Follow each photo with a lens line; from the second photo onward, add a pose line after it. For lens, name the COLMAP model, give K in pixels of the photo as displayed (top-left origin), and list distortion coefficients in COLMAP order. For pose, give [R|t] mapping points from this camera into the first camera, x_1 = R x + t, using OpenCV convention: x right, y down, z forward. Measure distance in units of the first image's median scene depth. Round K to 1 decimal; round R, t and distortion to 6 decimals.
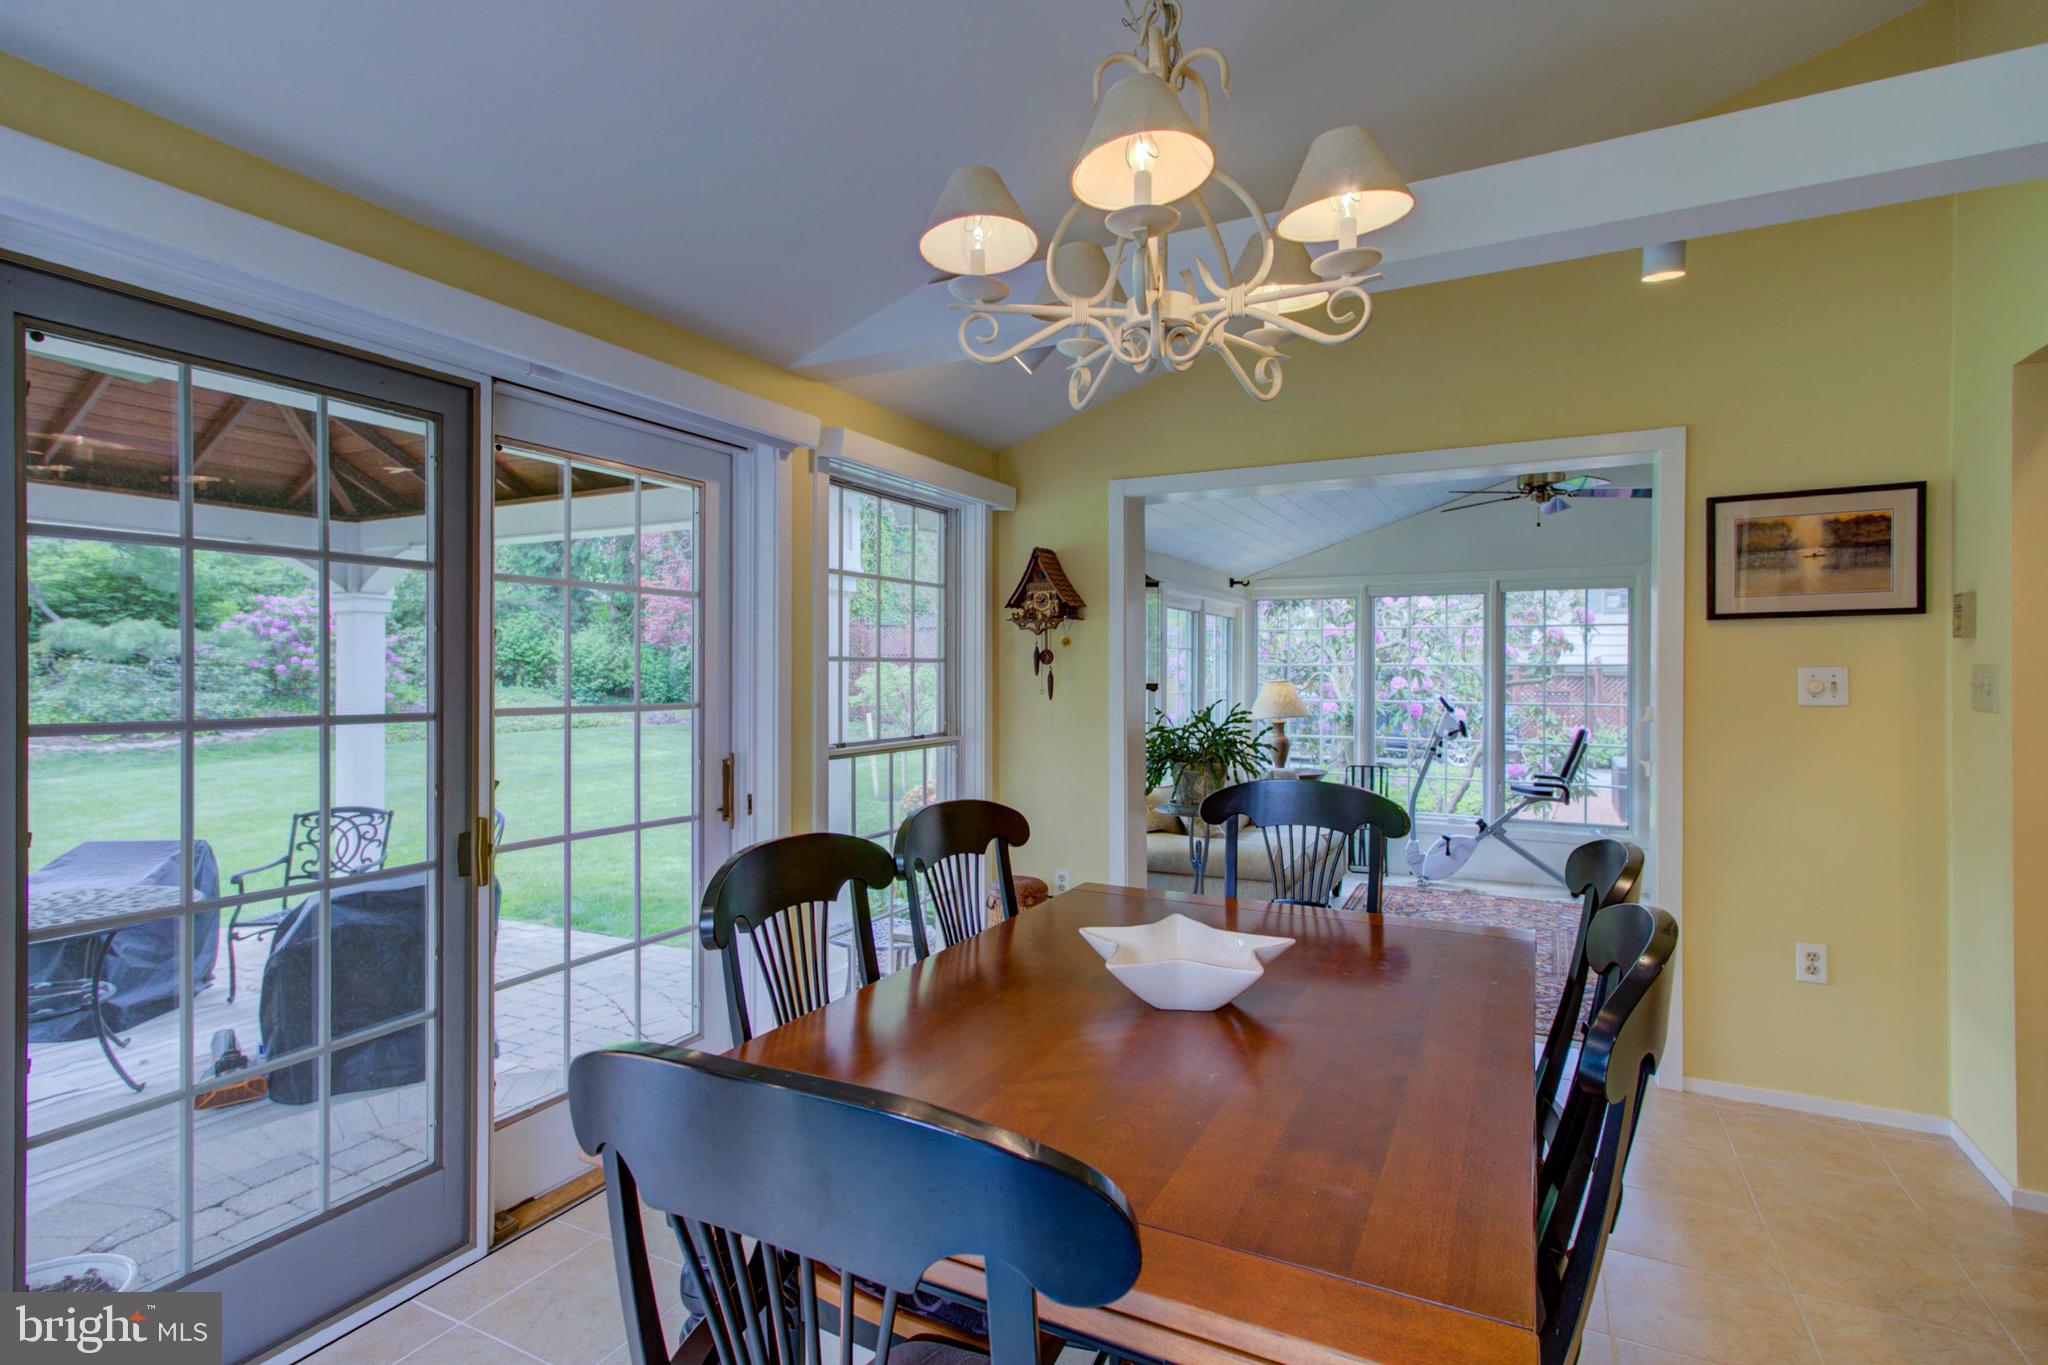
lens RADIAL K [[989.4, 0, 1026.0], [0, 989.4, 672.0], [0, 0, 1]] dist [0.003544, 0.000375]
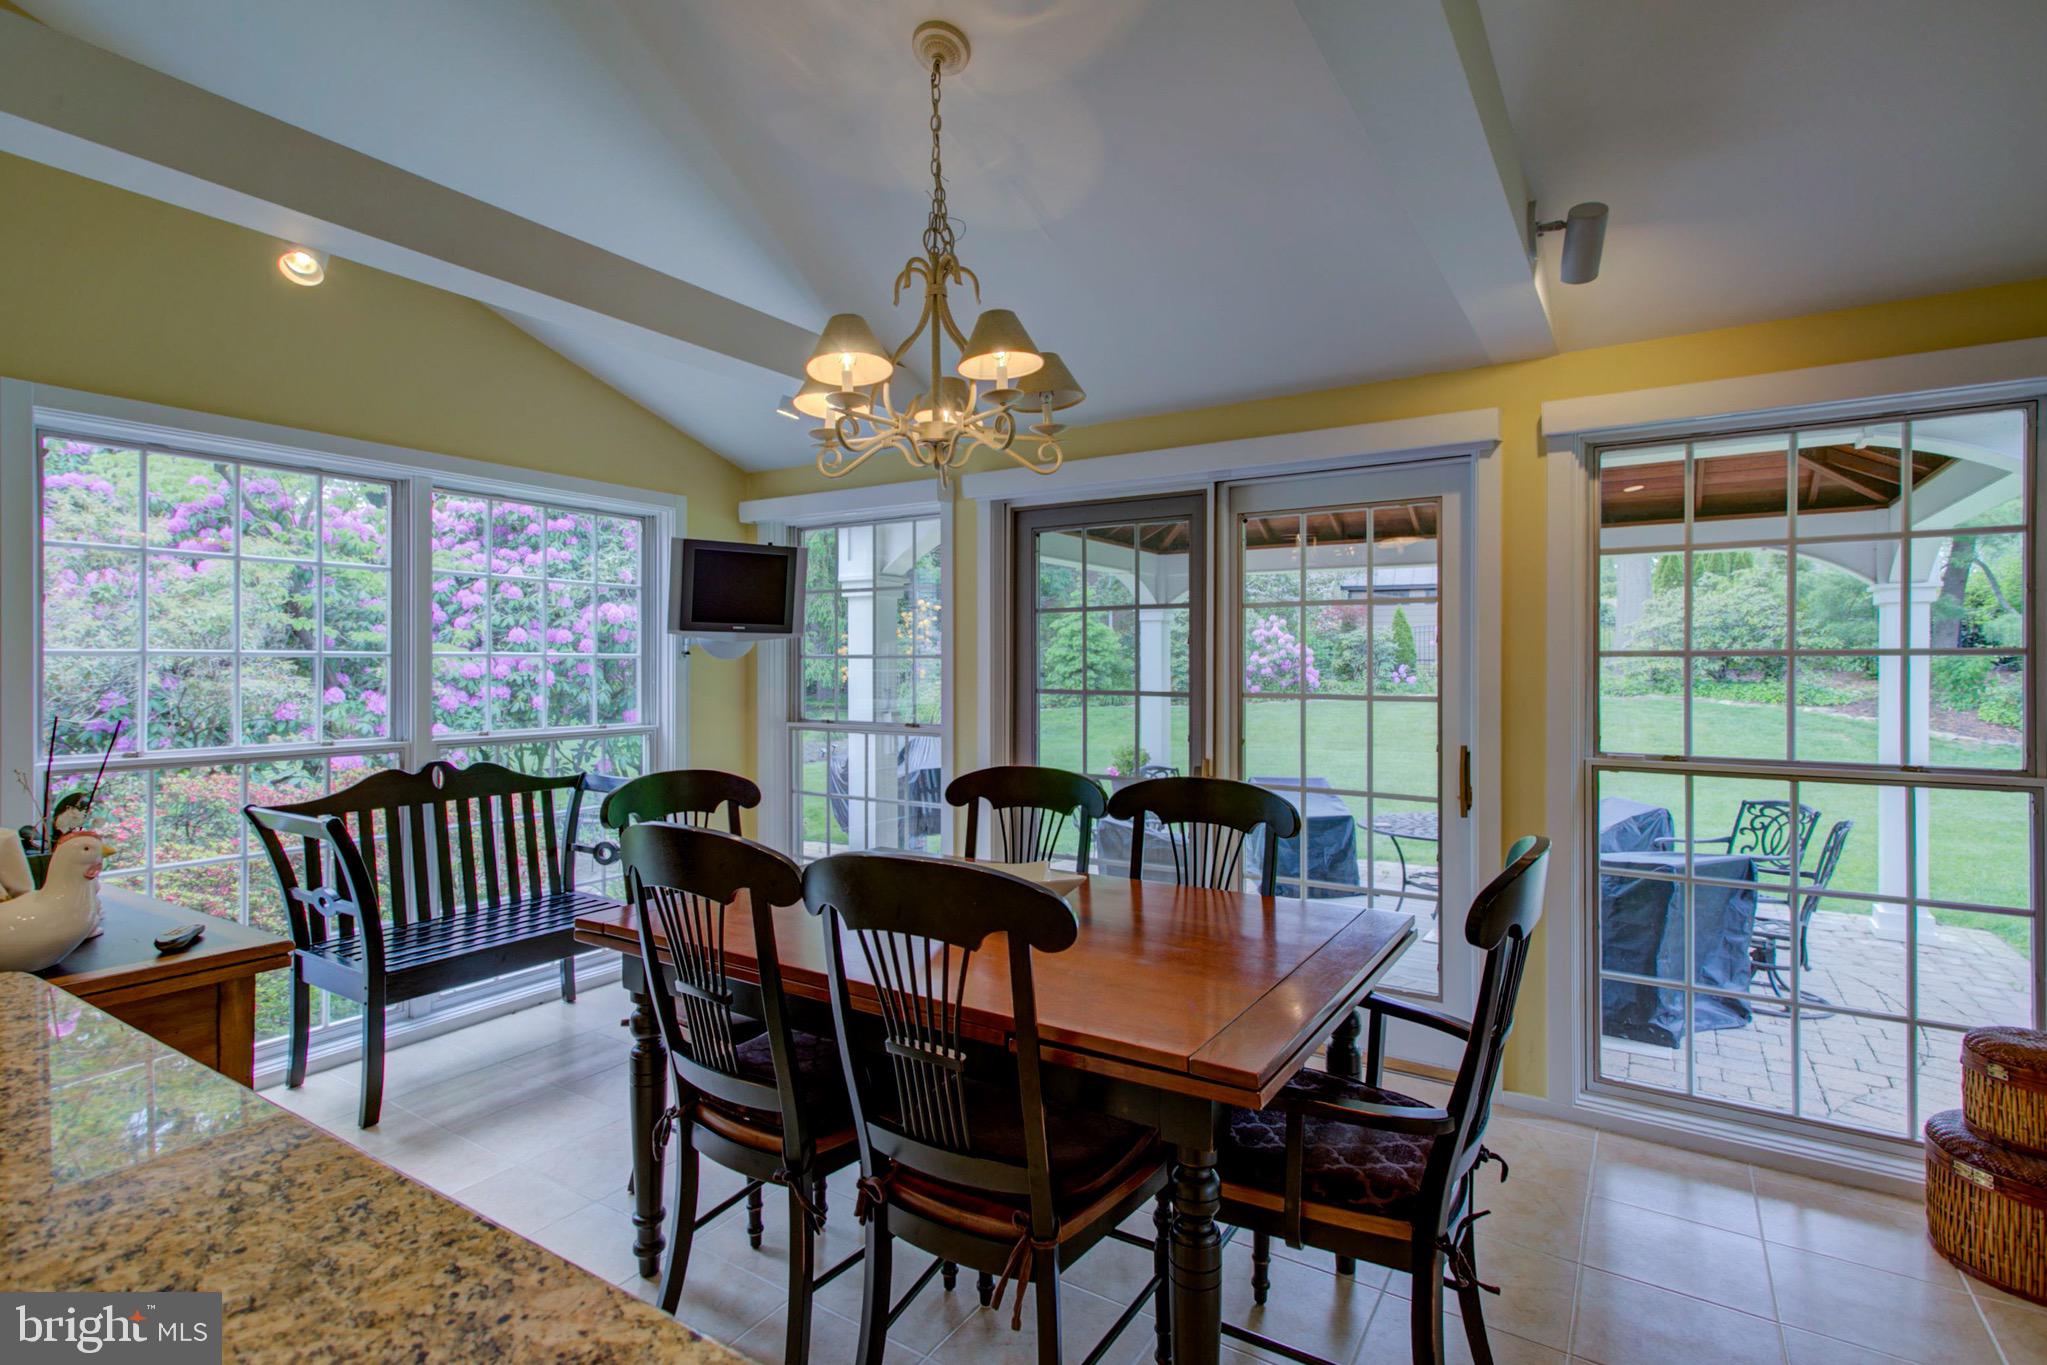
lens RADIAL K [[998.8, 0, 1010.3], [0, 998.8, 655.6], [0, 0, 1]] dist [0.013682, 0.001461]
pose [[-0.095711, -0.009462, -0.995364, 0.420032], [-0.000317, 0.999955, -0.009475, -0.002004], [0.995409, -0.000591, -0.095710, 0.317778]]
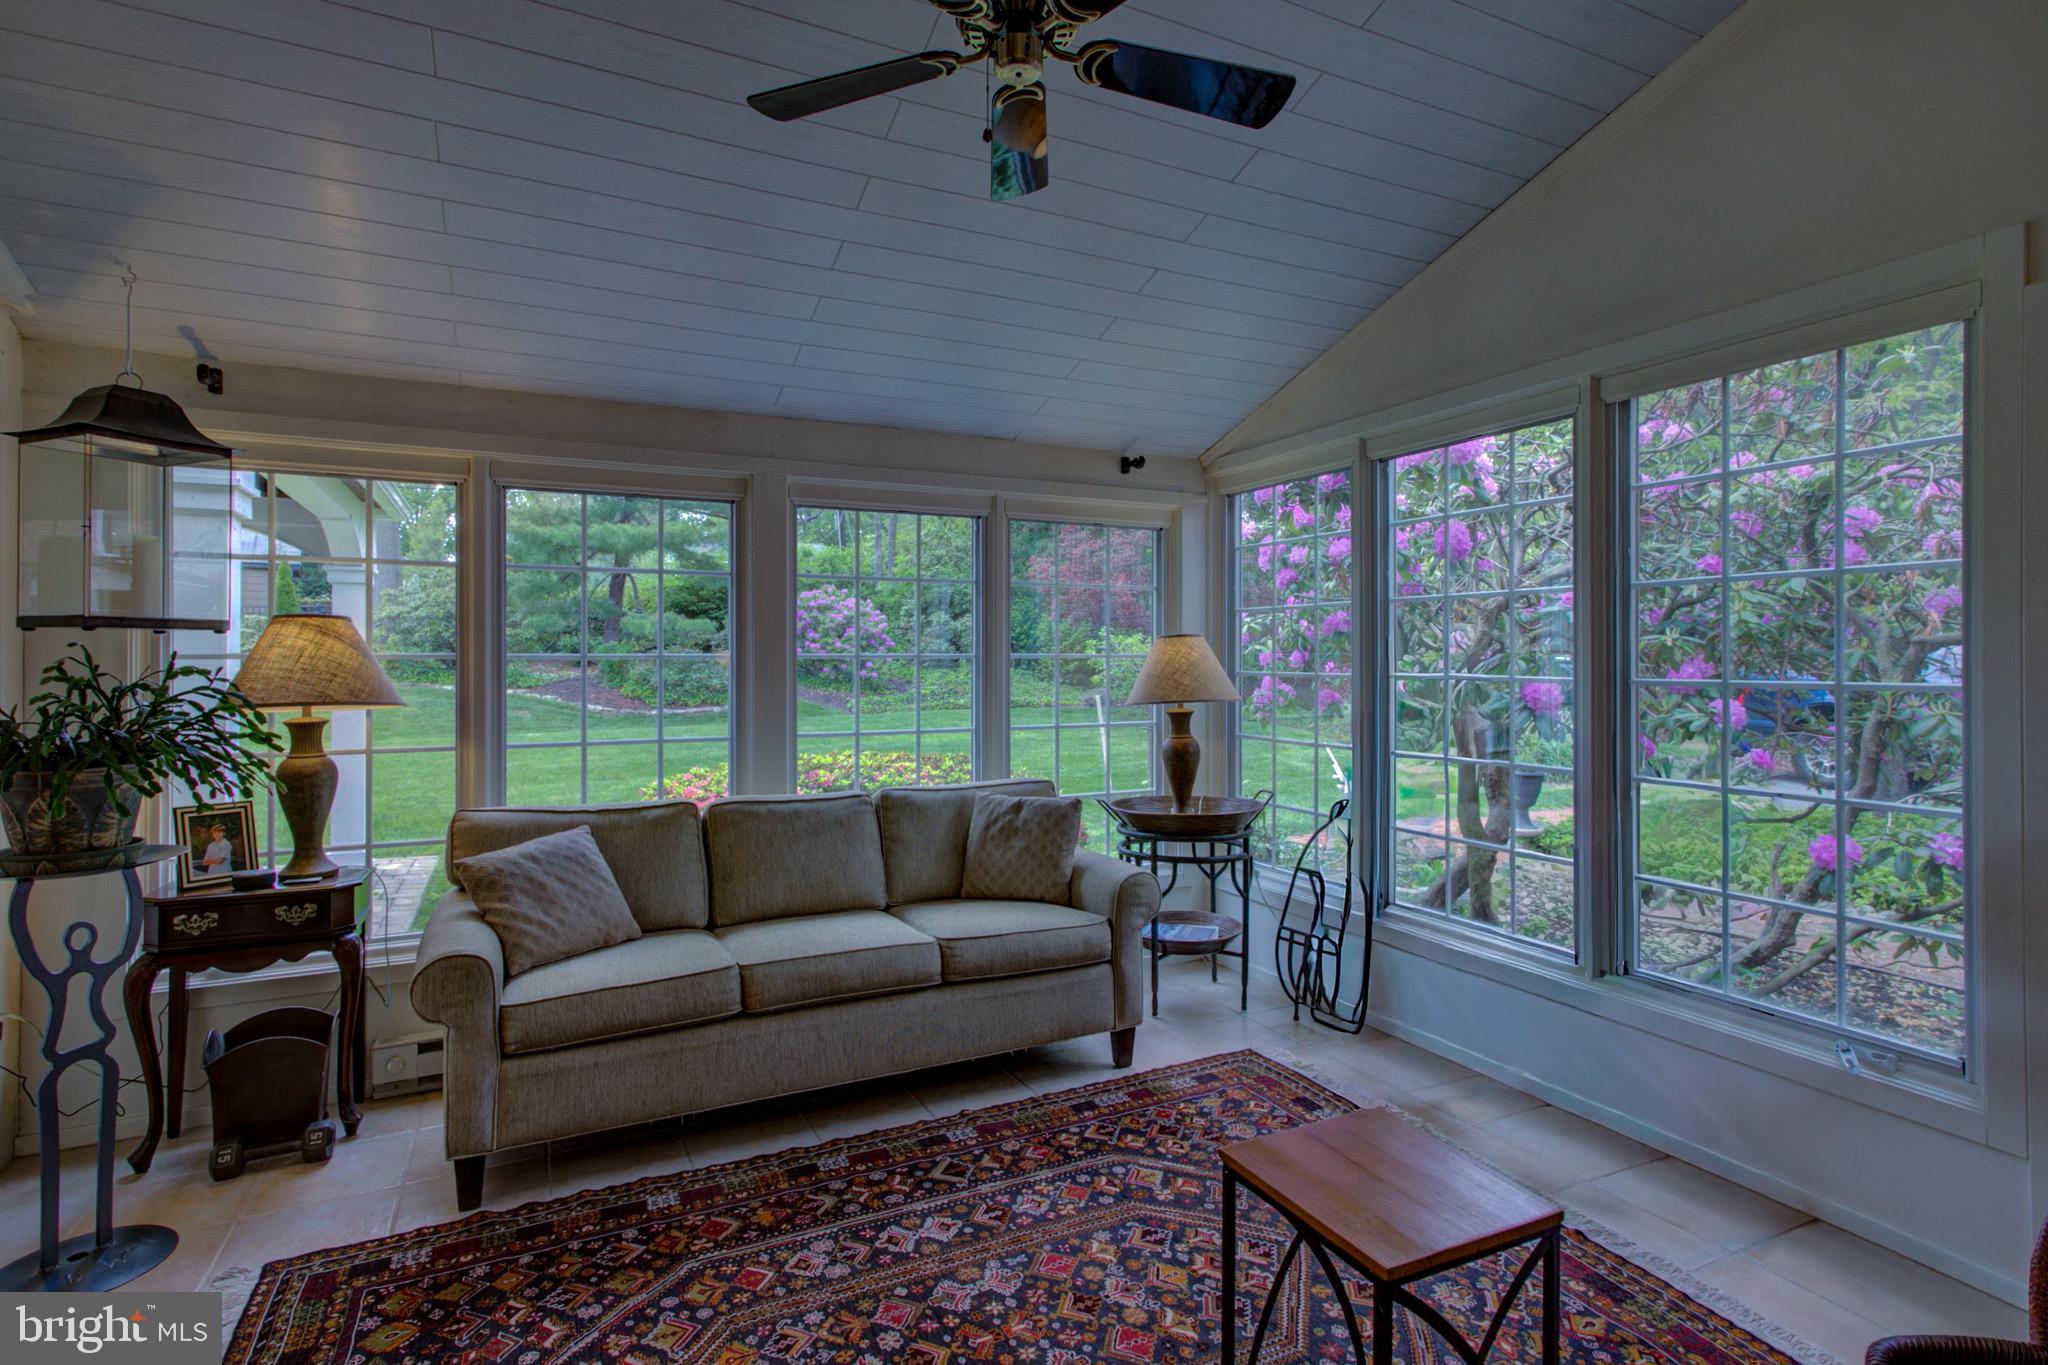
lens RADIAL K [[999.3, 0, 1010.8], [0, 999.3, 655.6], [0, 0, 1]] dist [0.013682, 0.001461]
pose [[0.802242, -0.004885, -0.596979, 0.659075], [0.002988, 0.999987, -0.004167, 0.028409], [0.596991, 0.001559, 0.802246, 0.659780]]
